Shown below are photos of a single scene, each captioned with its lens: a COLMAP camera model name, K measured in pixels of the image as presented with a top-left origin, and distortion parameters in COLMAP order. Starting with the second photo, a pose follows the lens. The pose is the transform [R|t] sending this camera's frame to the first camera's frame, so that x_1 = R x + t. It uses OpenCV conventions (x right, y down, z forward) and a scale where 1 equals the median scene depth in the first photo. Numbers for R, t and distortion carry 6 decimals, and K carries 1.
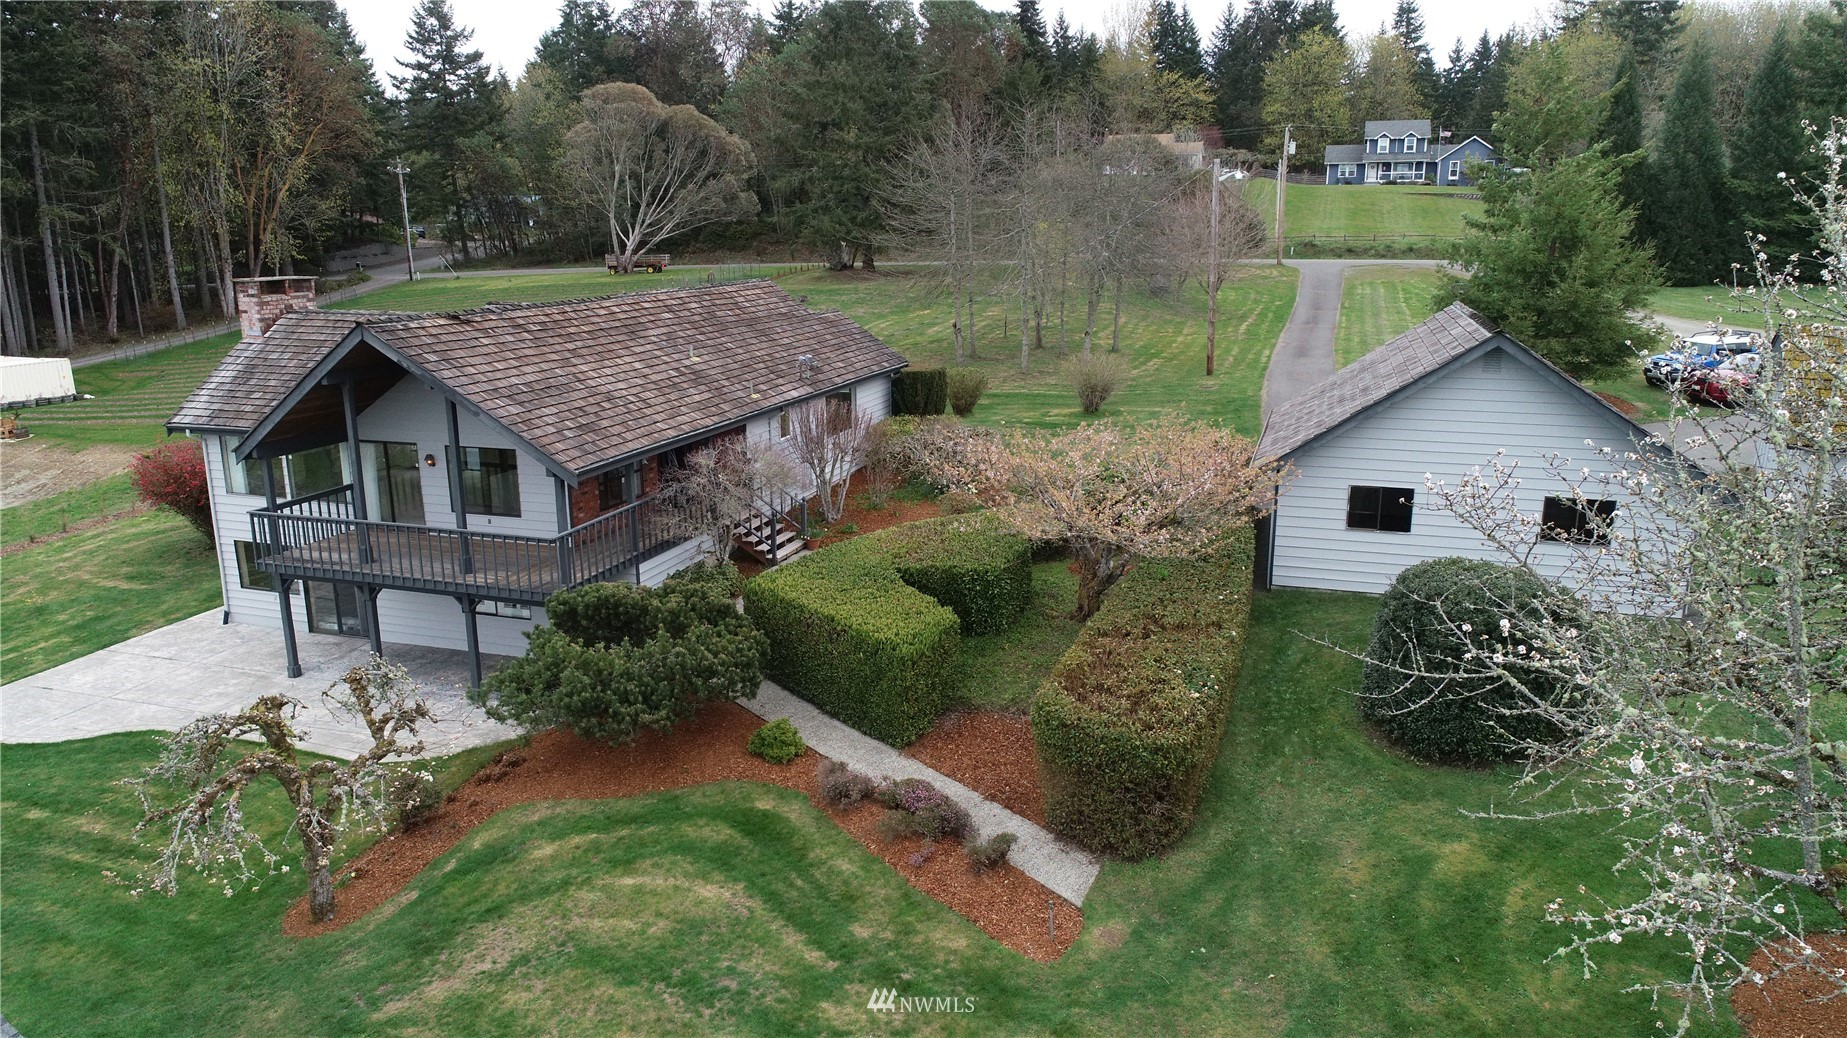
lens RADIAL K [[1228.4, 0, 918.6], [0, 1228.4, 522.3], [0, 0, 1]] dist [-0.000934, 0.000053]
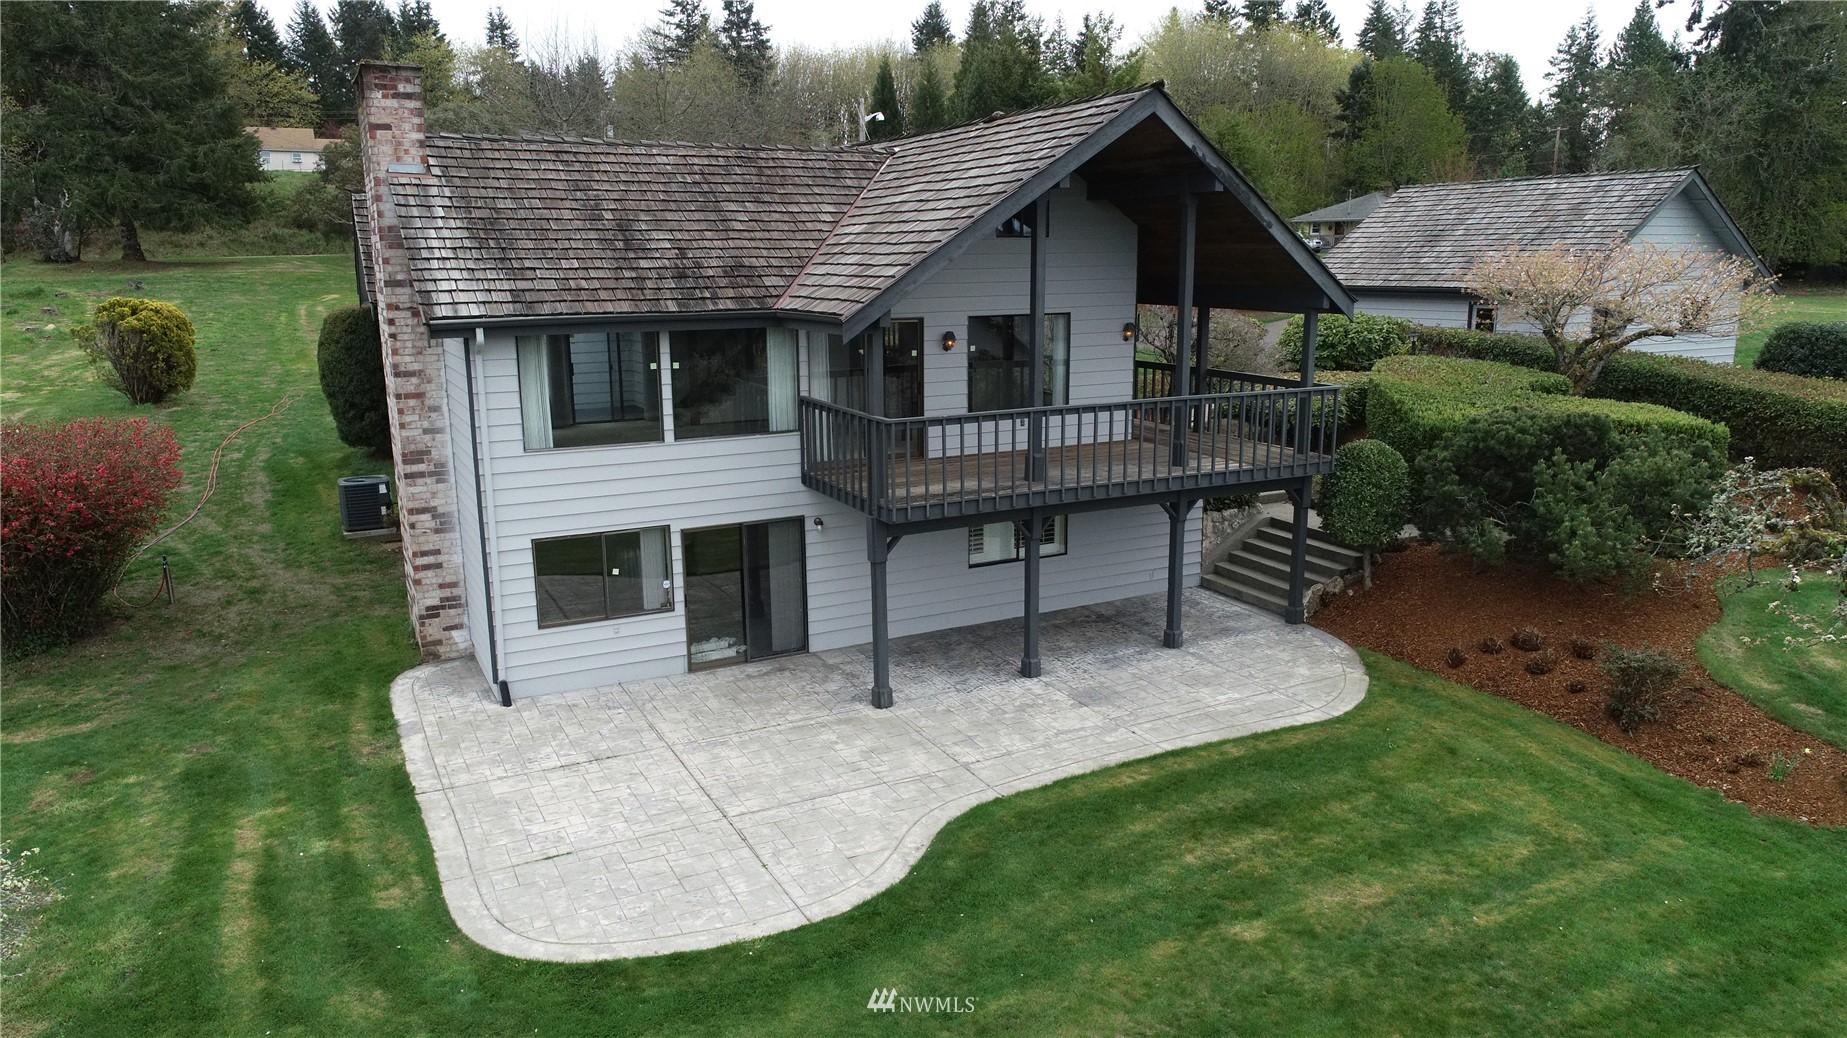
lens RADIAL K [[1228.4, 0, 920.6], [0, 1228.4, 513.0], [0, 0, 1]] dist [-0.000934, 0.000053]
pose [[0.707390, -0.153574, 0.689938, -0.829742], [0.177781, 0.983389, 0.036616, 0.013633], [-0.684101, 0.096756, 0.722942, 0.505238]]
